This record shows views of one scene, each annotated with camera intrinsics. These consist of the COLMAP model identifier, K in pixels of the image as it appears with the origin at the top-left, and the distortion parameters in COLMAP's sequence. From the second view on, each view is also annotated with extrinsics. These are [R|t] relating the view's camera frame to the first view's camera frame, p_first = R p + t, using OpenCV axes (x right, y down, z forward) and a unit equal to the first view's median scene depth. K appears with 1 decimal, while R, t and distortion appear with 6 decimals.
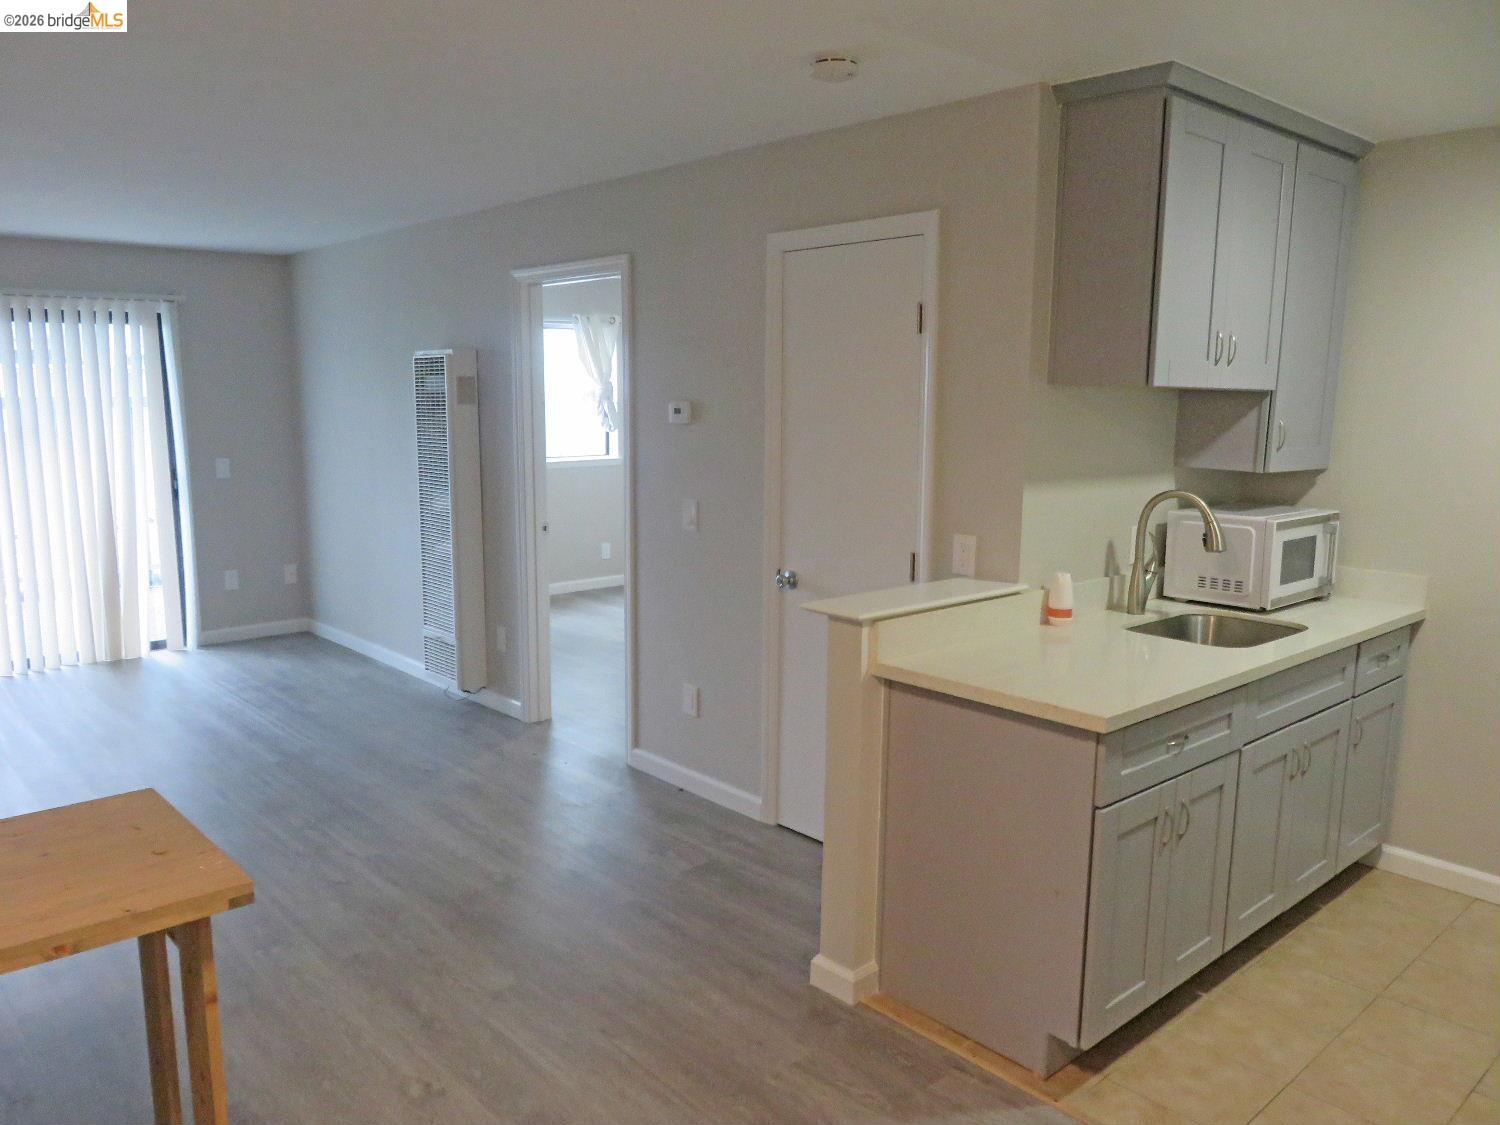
lens RADIAL K [[1124.6, 0, 750.0], [0, 1124.6, 562.5], [0, 0, 1]] dist [-0.015934, -0.001085]
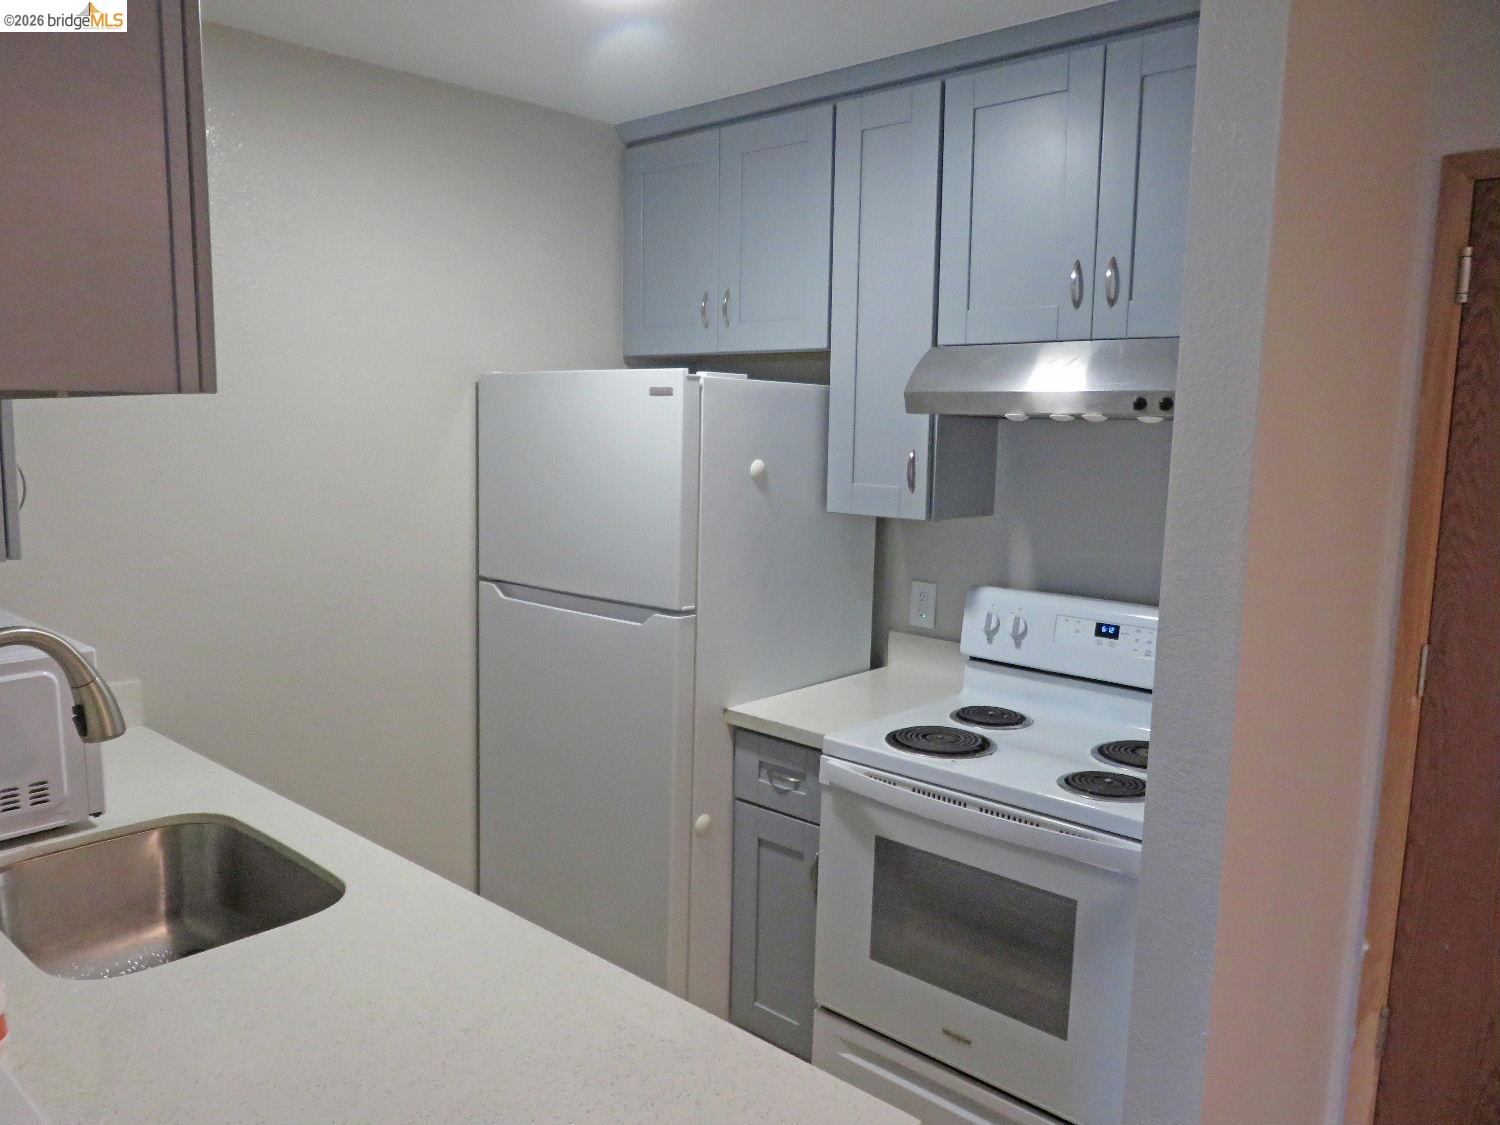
lens RADIAL K [[1124.6, 0, 750.0], [0, 1124.6, 562.5], [0, 0, 1]] dist [-0.015934, -0.001085]
pose [[-0.092534, -0.144302, 0.985198, -0.044279], [0.130994, 0.979079, 0.155709, -0.078083], [-0.987055, 0.143463, -0.071695, 0.488299]]
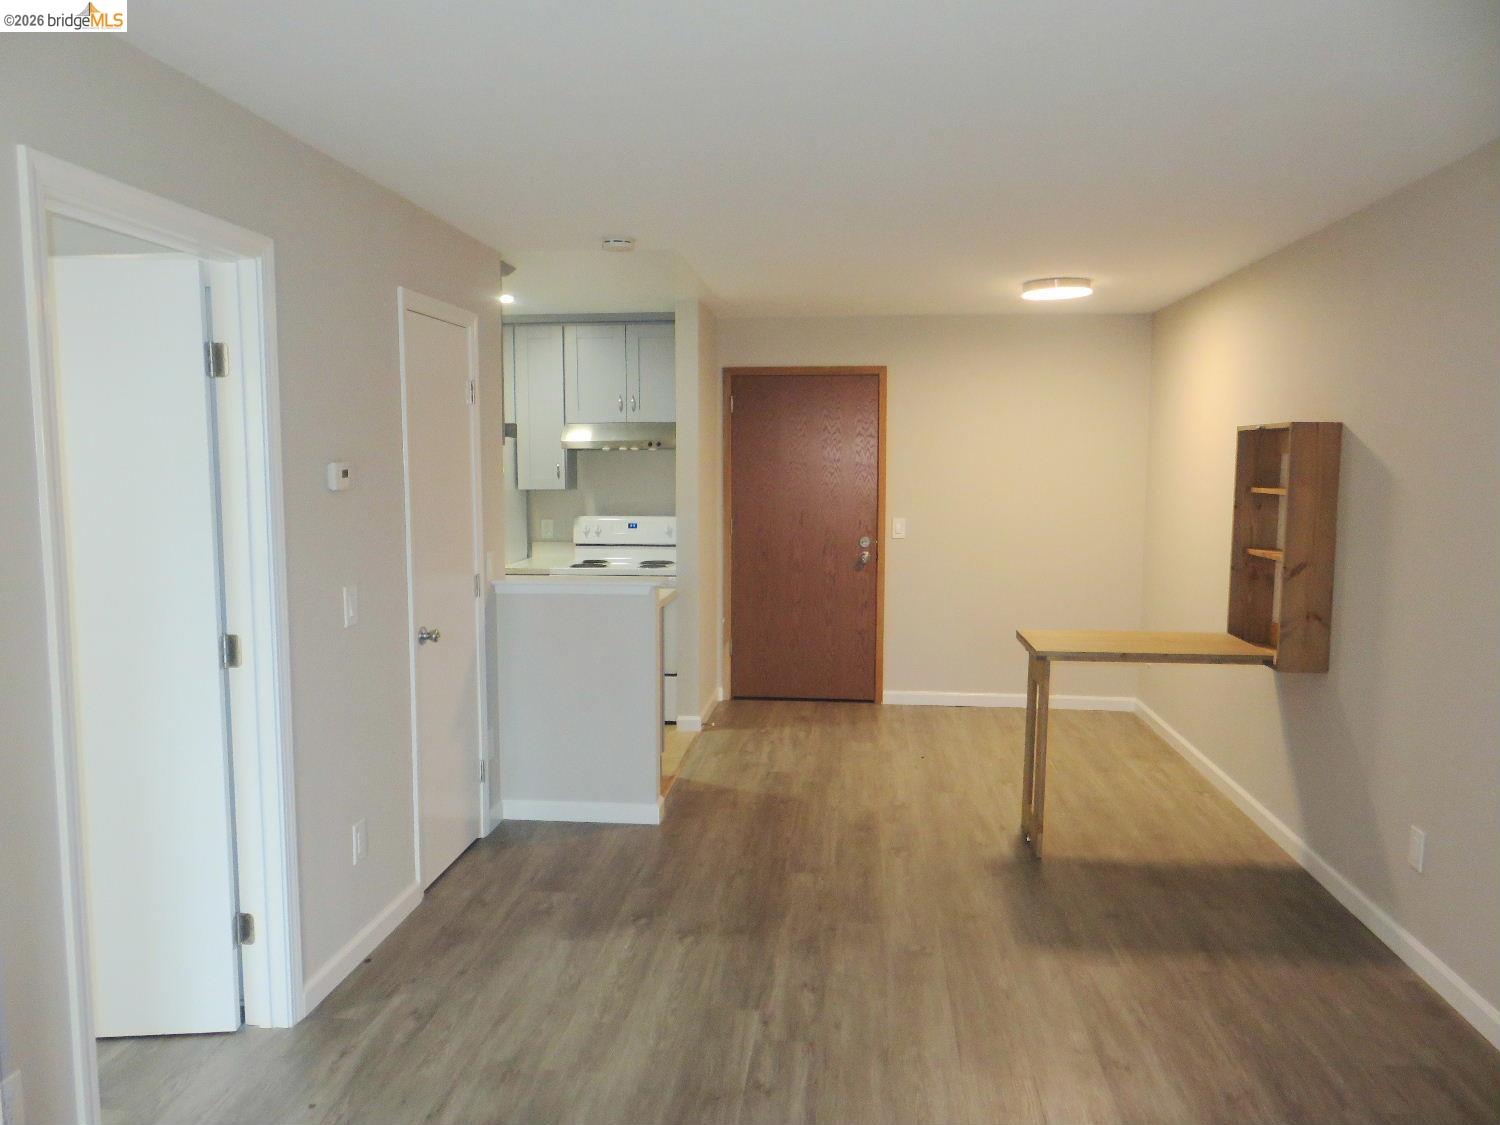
lens RADIAL K [[1124.6, 0, 750.0], [0, 1124.6, 562.5], [0, 0, 1]] dist [-0.015934, -0.001085]
pose [[-0.669653, -0.080959, 0.738248, -0.684456], [0.103987, 0.974027, 0.201141, -0.167643], [-0.735358, 0.211463, -0.643842, 1.086028]]
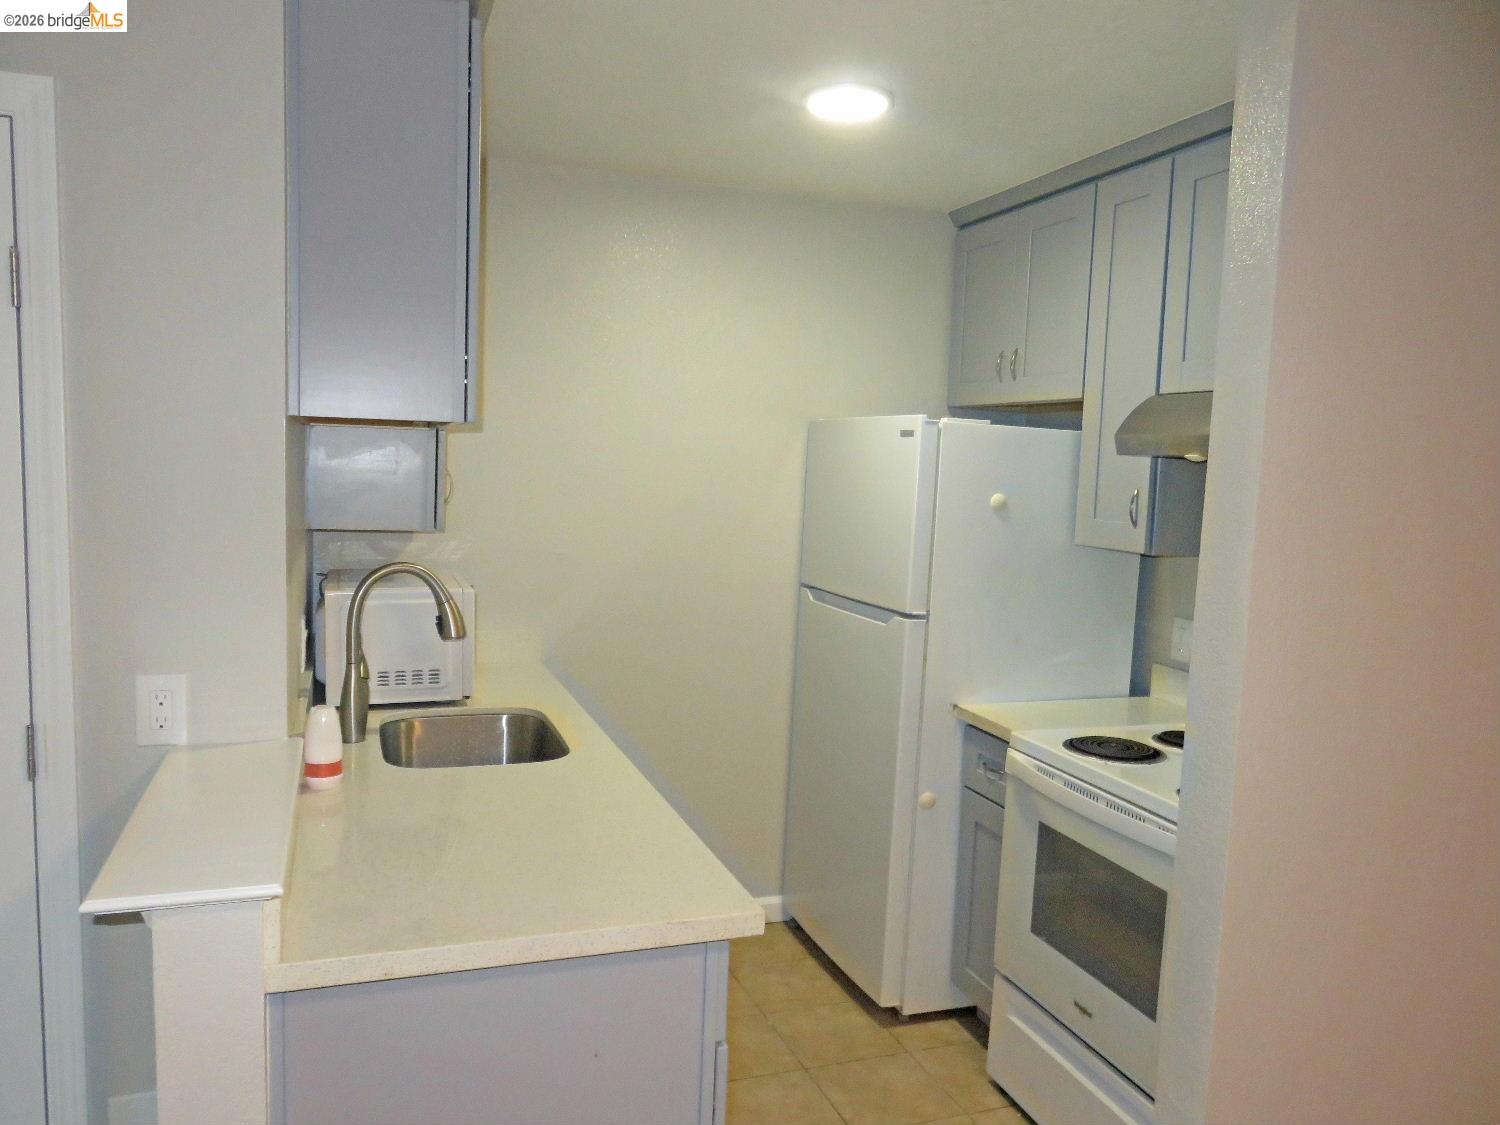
lens RADIAL K [[1107.7, 0, 732.5], [0, 1107.7, 571.1], [0, 0, 1]] dist [-0.022674, -0.001794]
pose [[0.393695, -0.092876, 0.914537, -0.127326], [0.104697, 0.992939, 0.055768, -0.050104], [-0.913259, 0.073794, 0.400639, 0.337733]]
